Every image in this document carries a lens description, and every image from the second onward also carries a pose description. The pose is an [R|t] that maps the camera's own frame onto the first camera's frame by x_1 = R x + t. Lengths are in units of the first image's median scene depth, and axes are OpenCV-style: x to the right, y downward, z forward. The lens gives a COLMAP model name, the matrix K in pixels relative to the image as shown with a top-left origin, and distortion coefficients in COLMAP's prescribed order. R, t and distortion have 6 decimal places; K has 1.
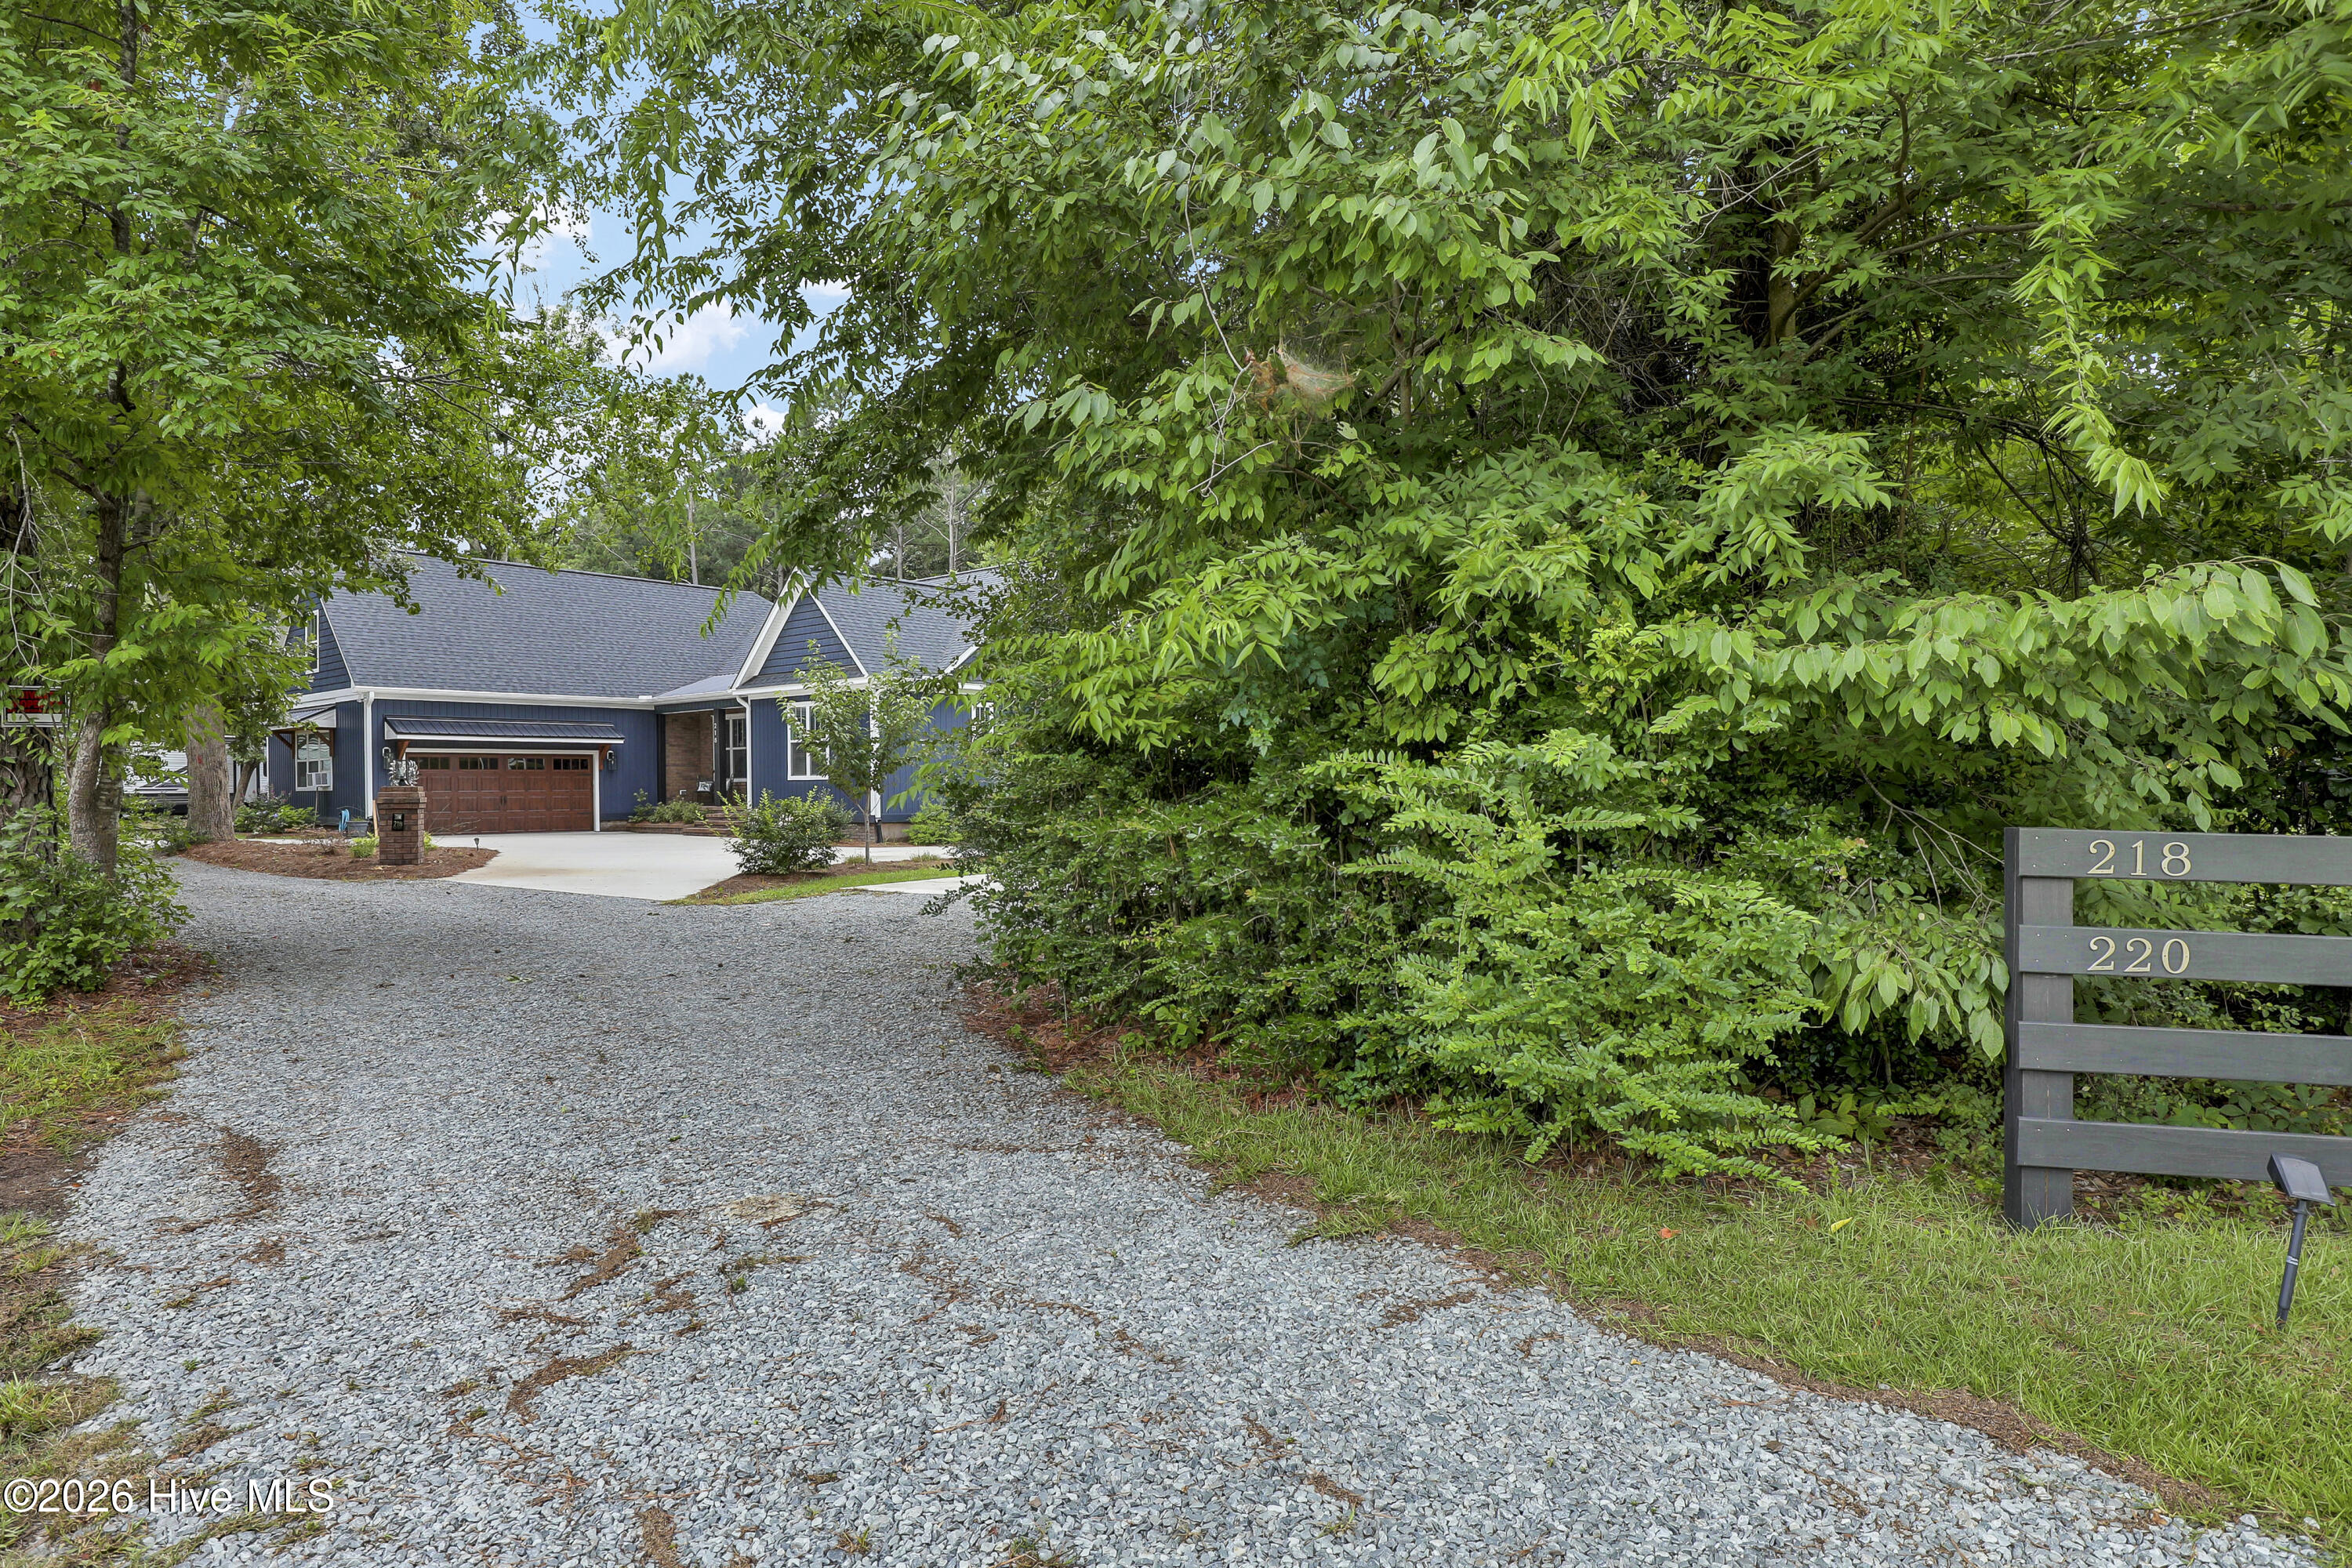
lens RADIAL K [[1193.6, 0, 1114.0], [0, 1193.6, 787.6], [0, 0, 1]] dist [-0.021878, -0.000706]
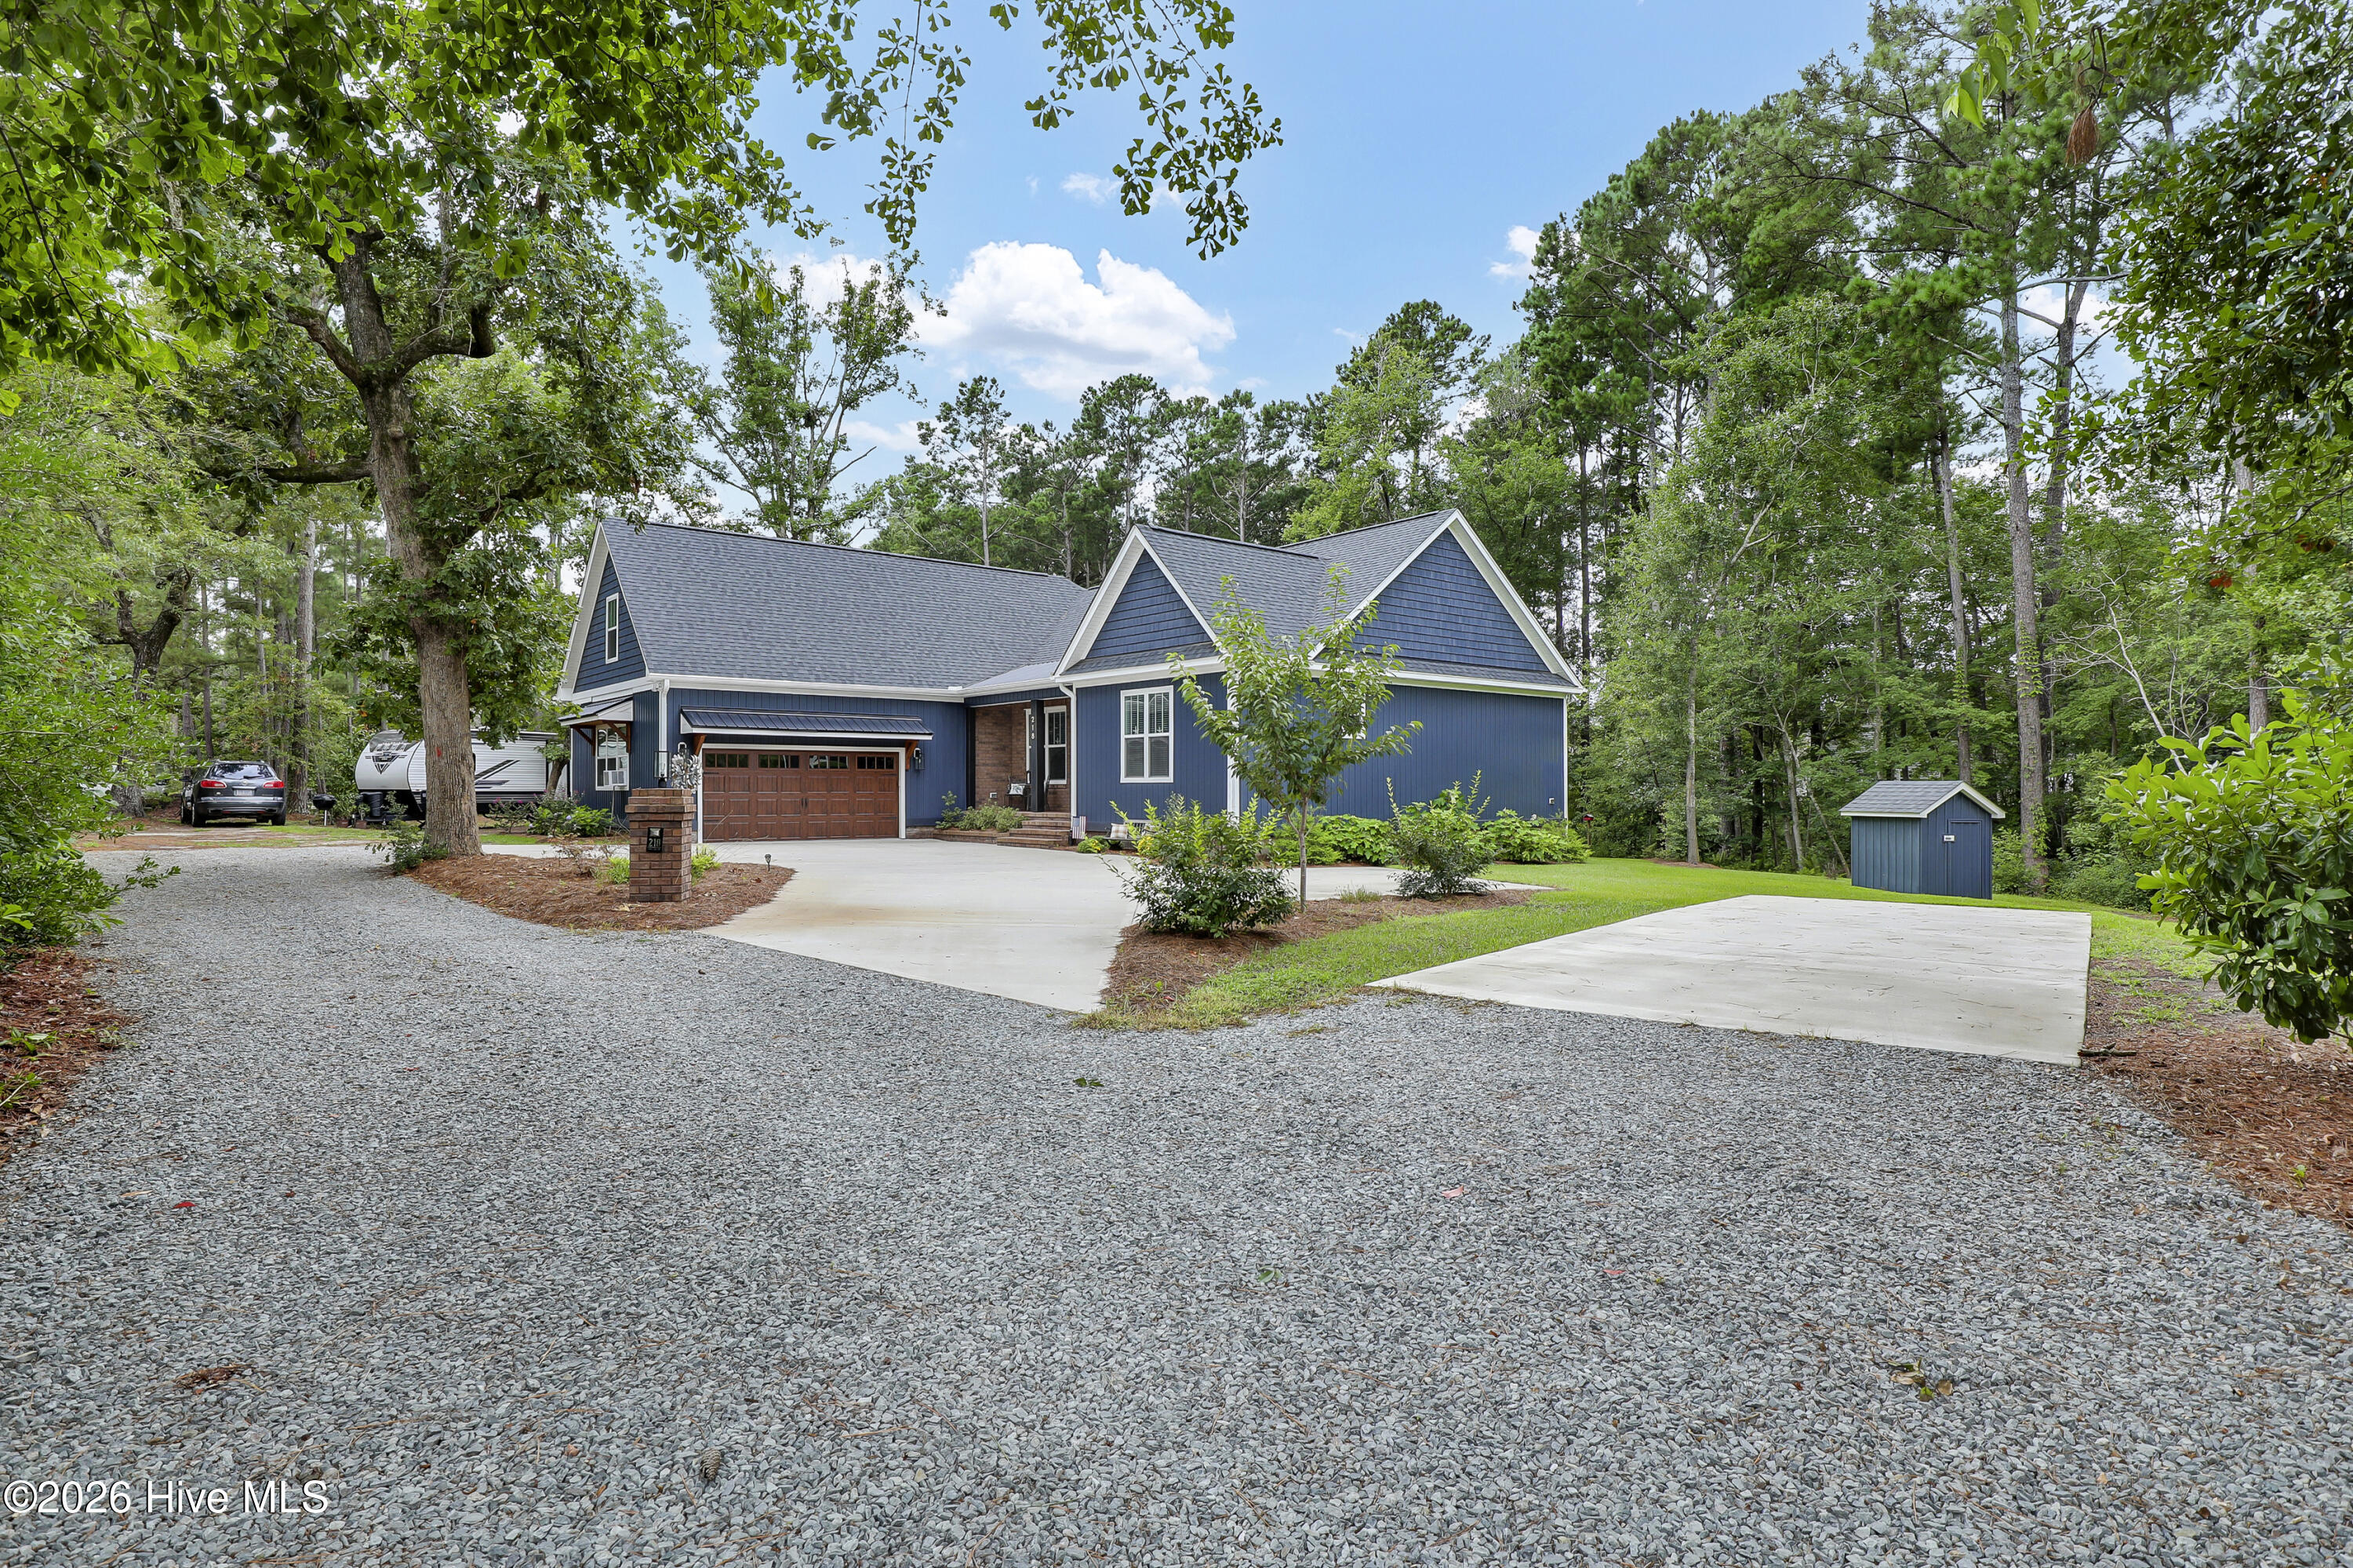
lens RADIAL K [[1194.1, 0, 1166.6], [0, 1194.1, 765.0], [0, 0, 1]] dist [-0.021878, -0.000706]
pose [[0.983279, 0.004383, -0.182053, -0.083474], [-0.008201, 0.999762, -0.020222, -0.001742], [0.181921, 0.021377, 0.983081, 0.168267]]
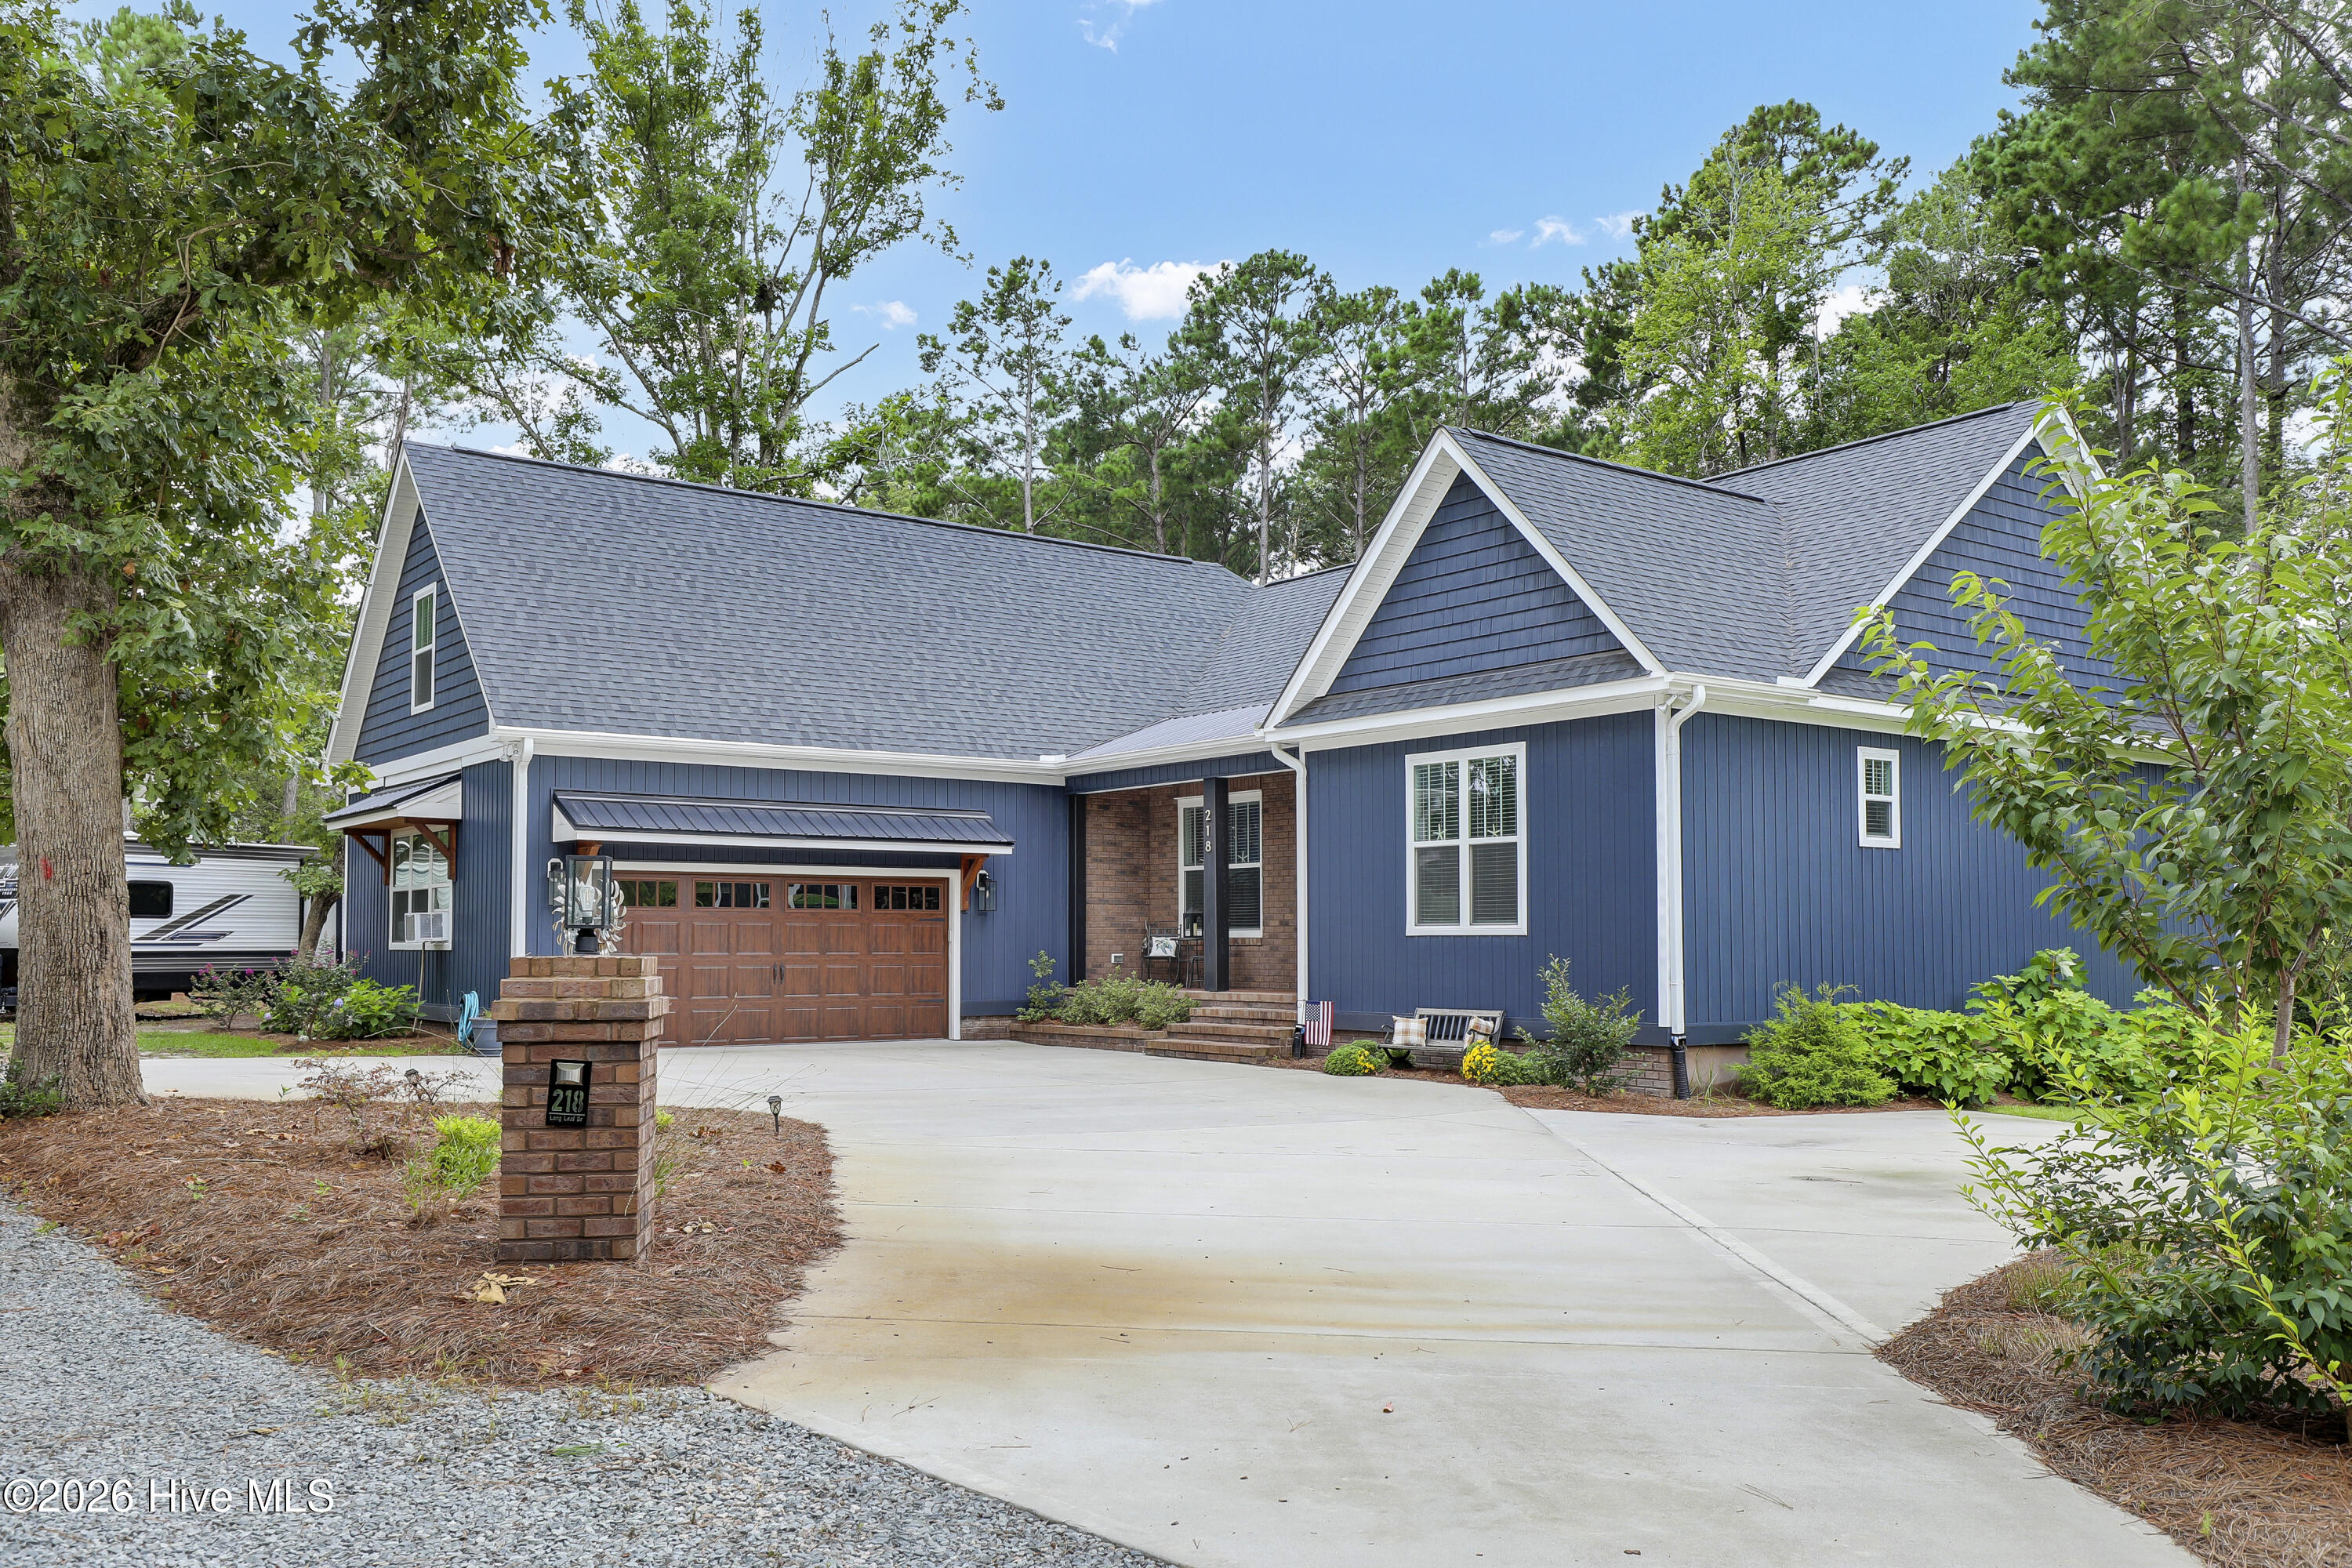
lens RADIAL K [[1923.3, 0, 1177.1], [0, 1923.3, 830.9], [0, 0, 1]] dist [0.017372, 0.003598]
pose [[0.971279, -0.005660, -0.237874, -0.178297], [-0.008508, 0.998252, -0.058490, -0.002337], [0.237790, 0.058834, 0.969533, 0.292622]]
